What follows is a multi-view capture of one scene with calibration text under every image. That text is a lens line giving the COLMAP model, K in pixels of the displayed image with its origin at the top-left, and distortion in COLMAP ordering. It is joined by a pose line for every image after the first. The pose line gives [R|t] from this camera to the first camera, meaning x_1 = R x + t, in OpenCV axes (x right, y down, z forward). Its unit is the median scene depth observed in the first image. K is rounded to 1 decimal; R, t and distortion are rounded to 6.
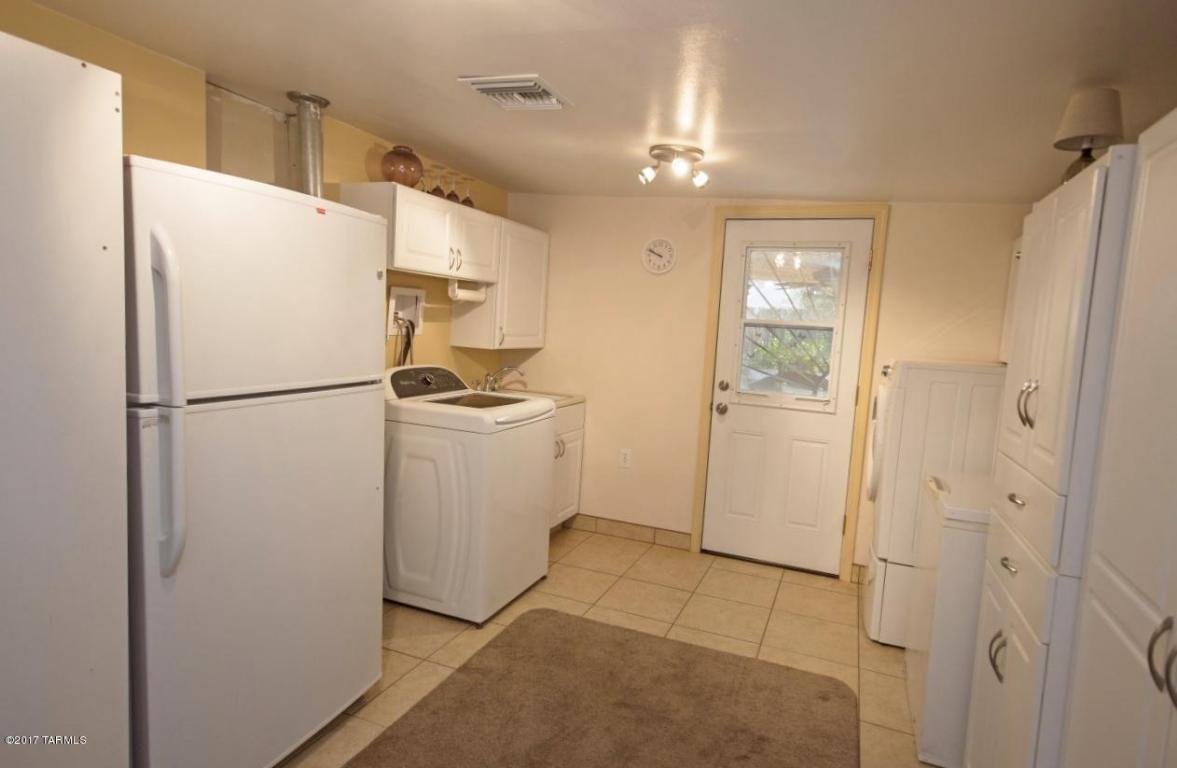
lens RADIAL K [[638.0, 0, 588.5], [0, 638.0, 384.0], [0, 0, 1]] dist [-0.000224, 0.000844]
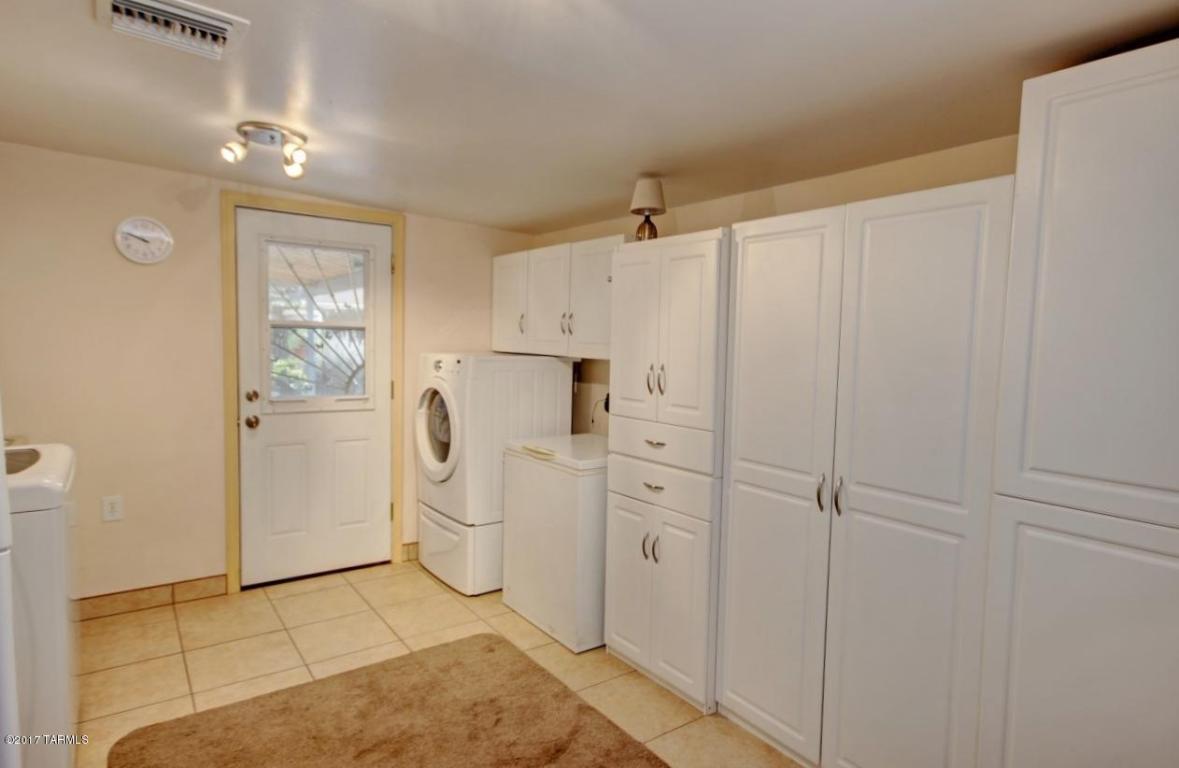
lens RADIAL K [[649.7, 0, 589.5], [0, 649.7, 384.0], [0, 0, 1]] dist [-0.002882, -0.000138]
pose [[0.515882, -0.102588, 0.850495, -0.386585], [0.087301, 0.993931, 0.066935, -0.041347], [-0.852200, 0.039718, 0.521707, 0.165381]]
